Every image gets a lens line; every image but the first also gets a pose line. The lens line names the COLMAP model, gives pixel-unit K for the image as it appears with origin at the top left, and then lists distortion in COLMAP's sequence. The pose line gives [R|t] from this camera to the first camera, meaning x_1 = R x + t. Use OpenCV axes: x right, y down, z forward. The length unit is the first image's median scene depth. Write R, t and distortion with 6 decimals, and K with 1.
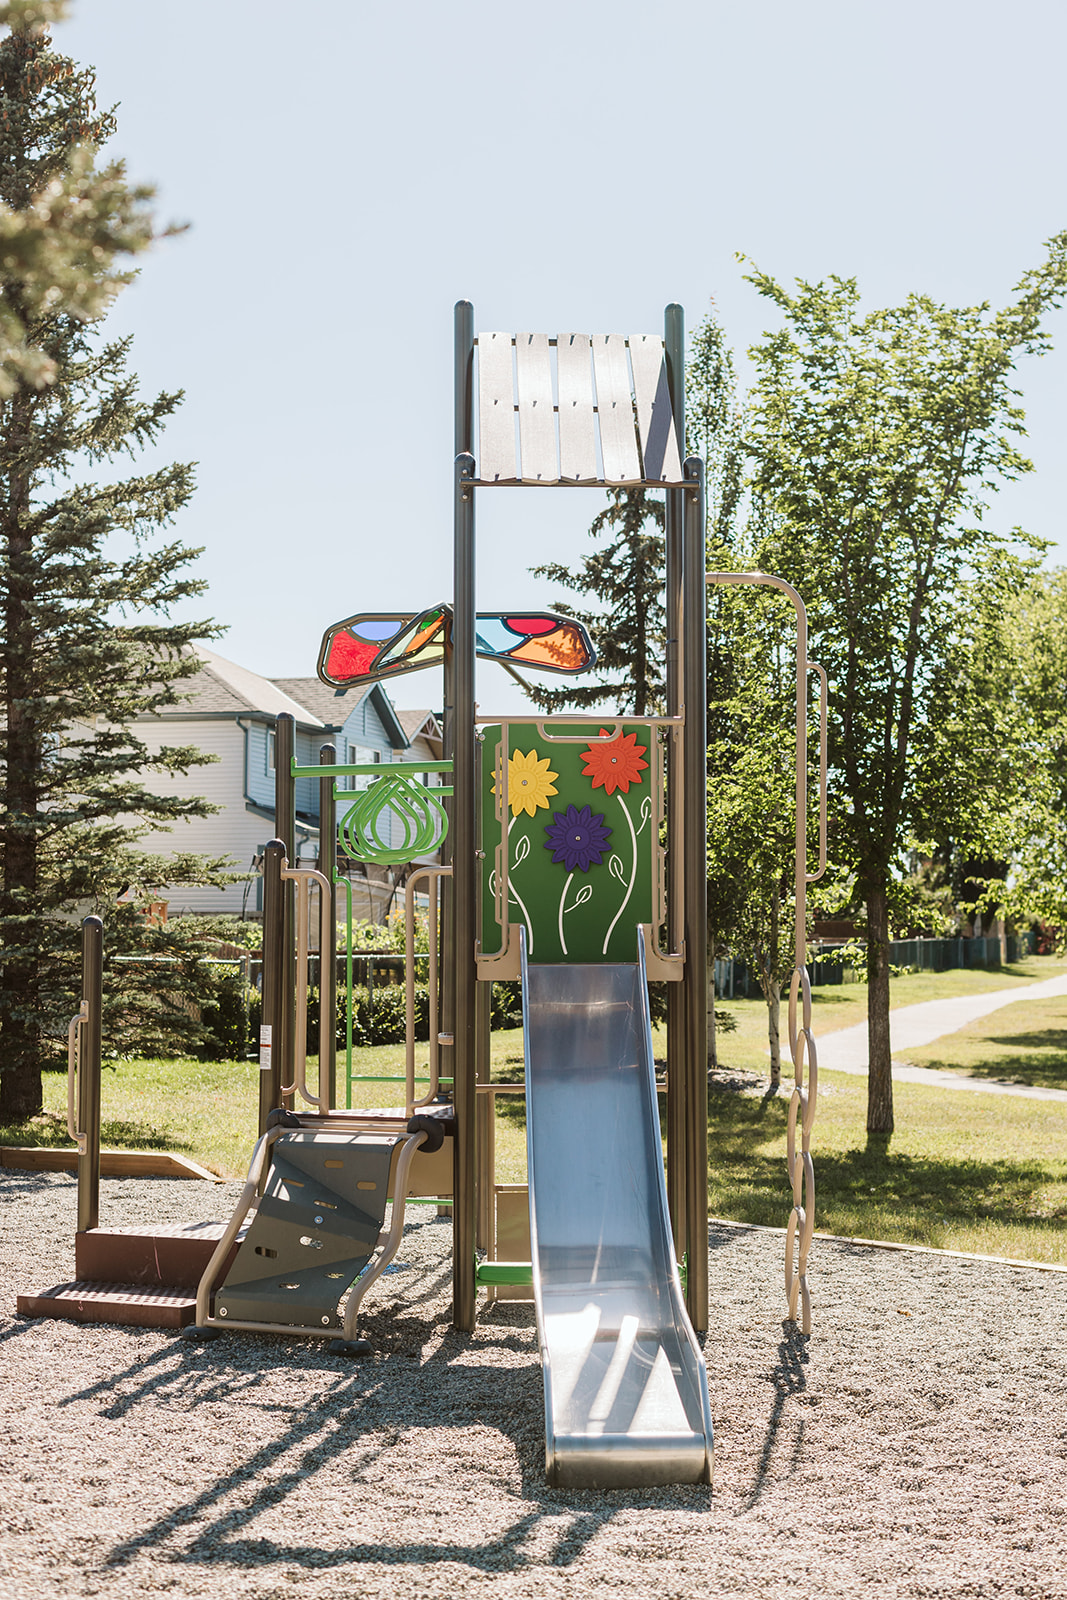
lens RADIAL K [[2629.4, 0, 580.5], [0, 2629.4, 780.7], [0, 0, 1]] dist [-0.008219, 0.048556]
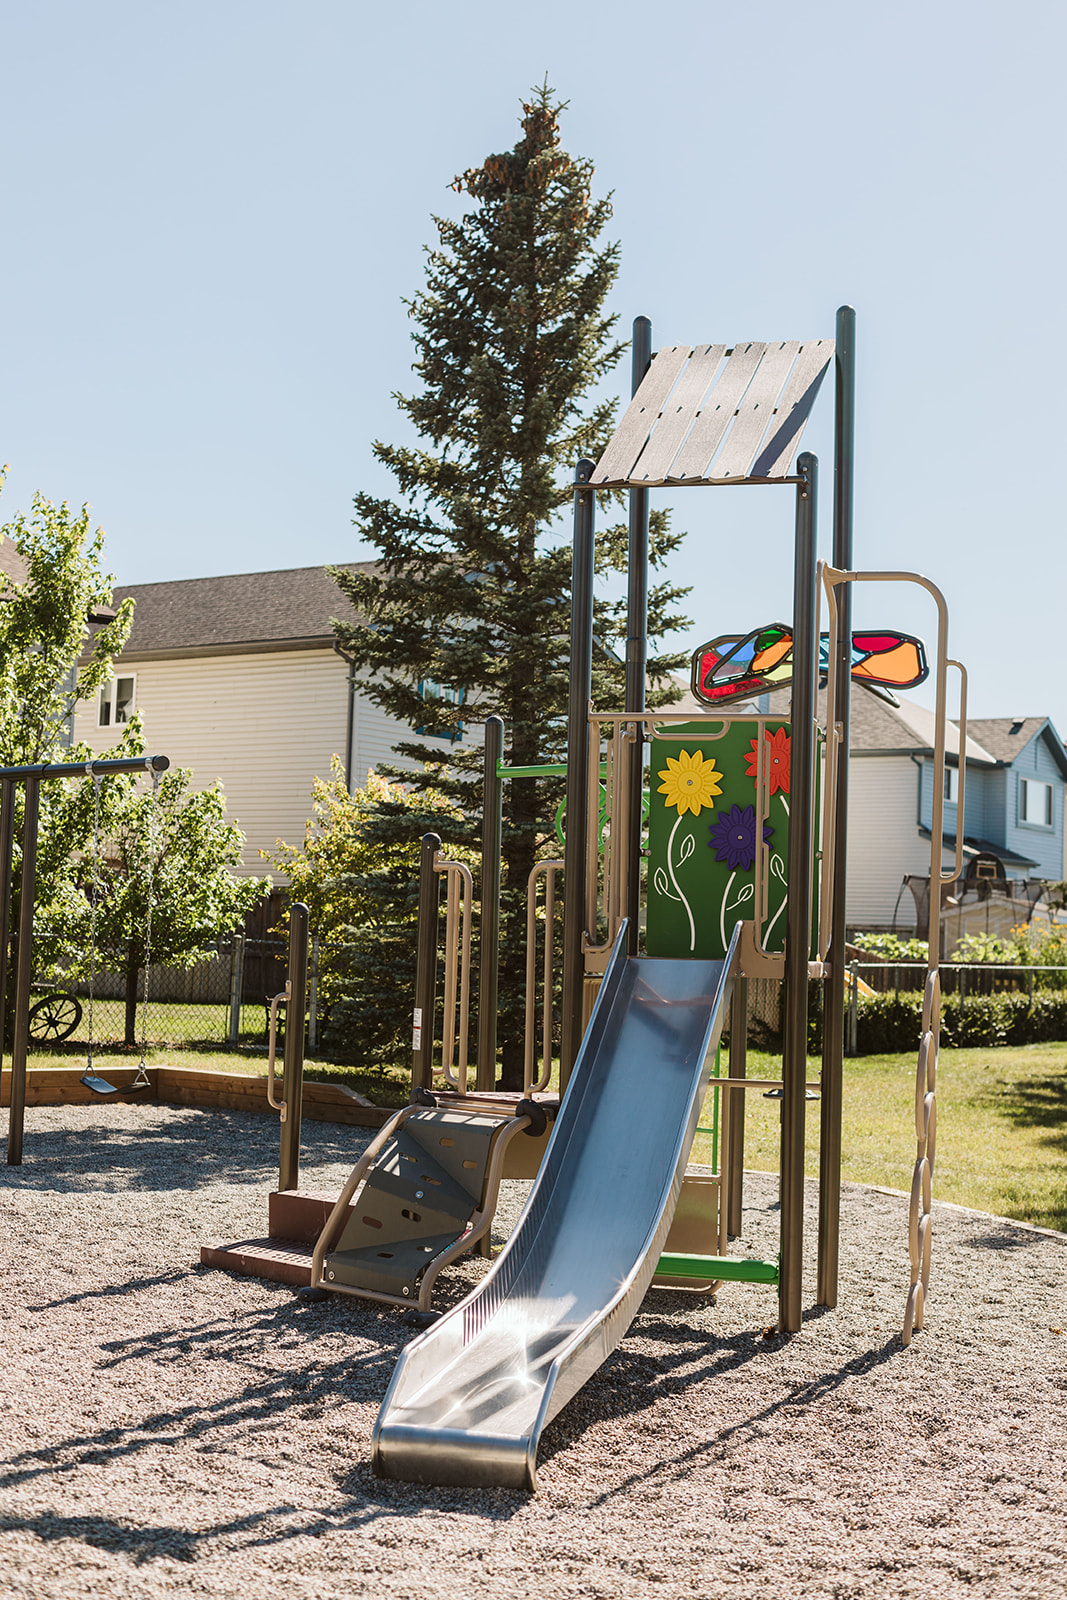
lens RADIAL K [[2273.1, 0, 528.3], [0, 2273.1, 815.6], [0, 0, 1]] dist [0.007448, 0.015753]
pose [[0.941826, 0.008112, -0.336004, 0.154519], [-0.008114, 0.999966, 0.001396, 0.009152], [0.336004, 0.001412, 0.941859, 0.101889]]
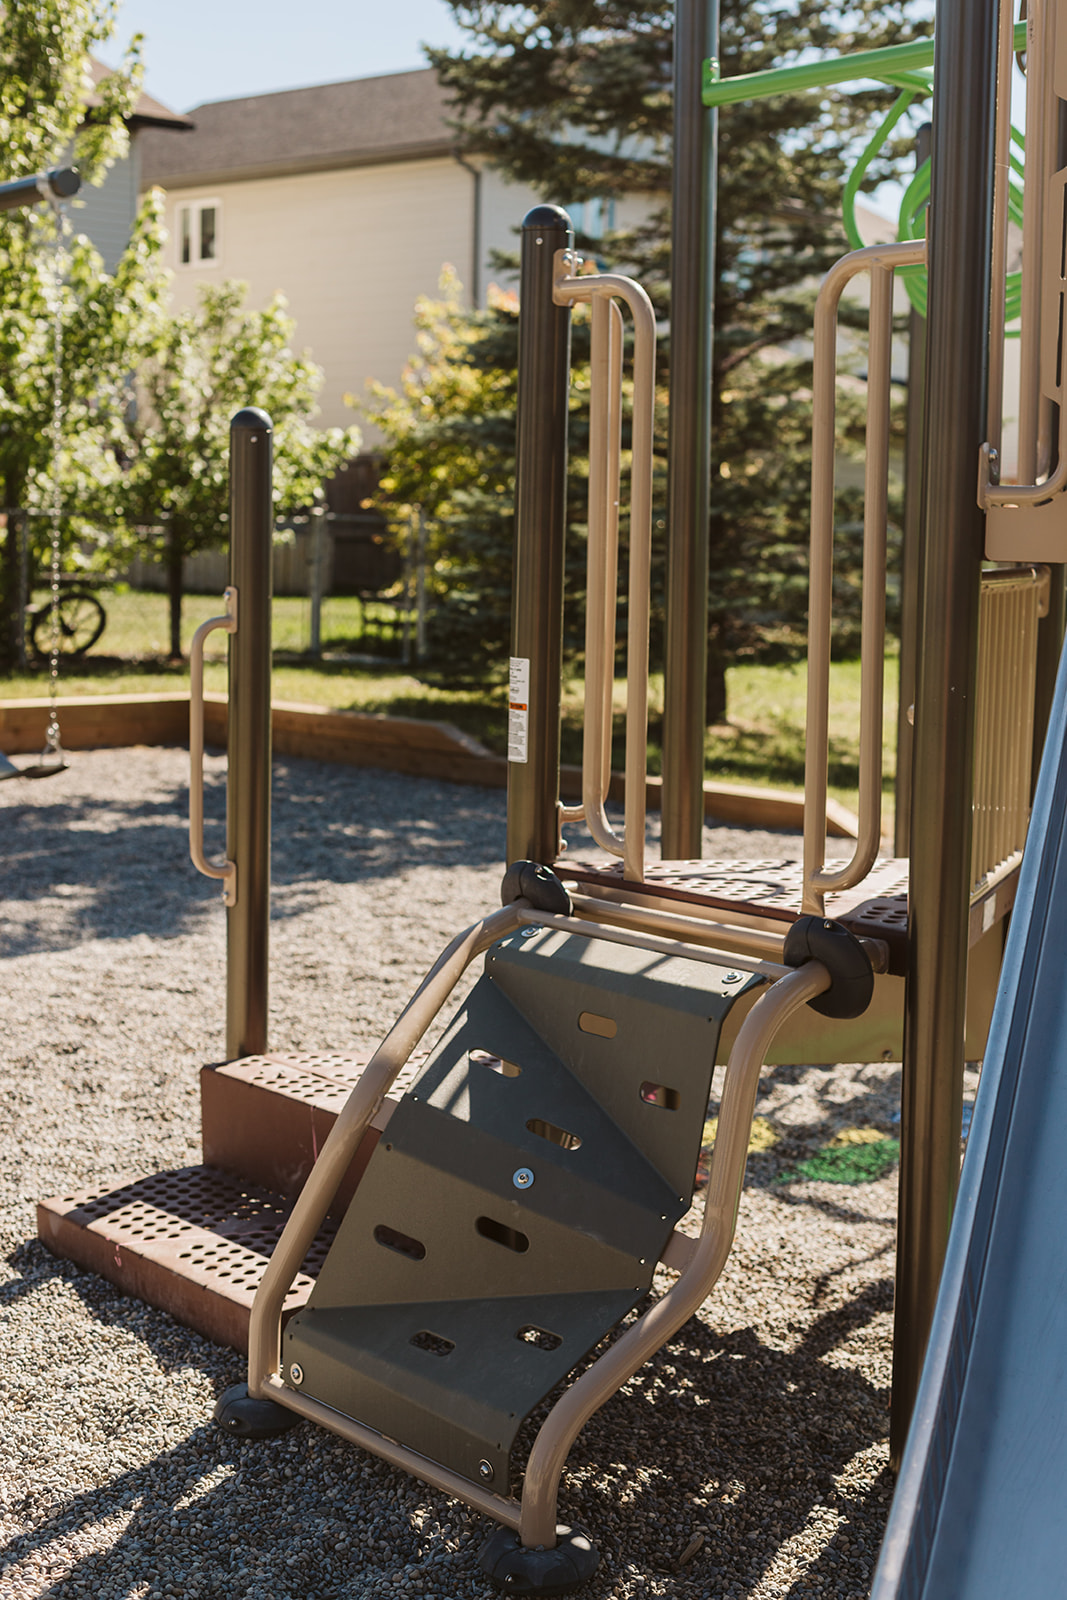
lens RADIAL K [[2293.2, 0, 536.8], [0, 2293.2, 788.1], [0, 0, 1]] dist [-0.006228, 0.044354]
pose [[0.919459, 0.058364, -0.388831, 0.017963], [0.009967, 0.985144, 0.171439, 0.034221], [0.393061, -0.161507, 0.905218, 0.447710]]
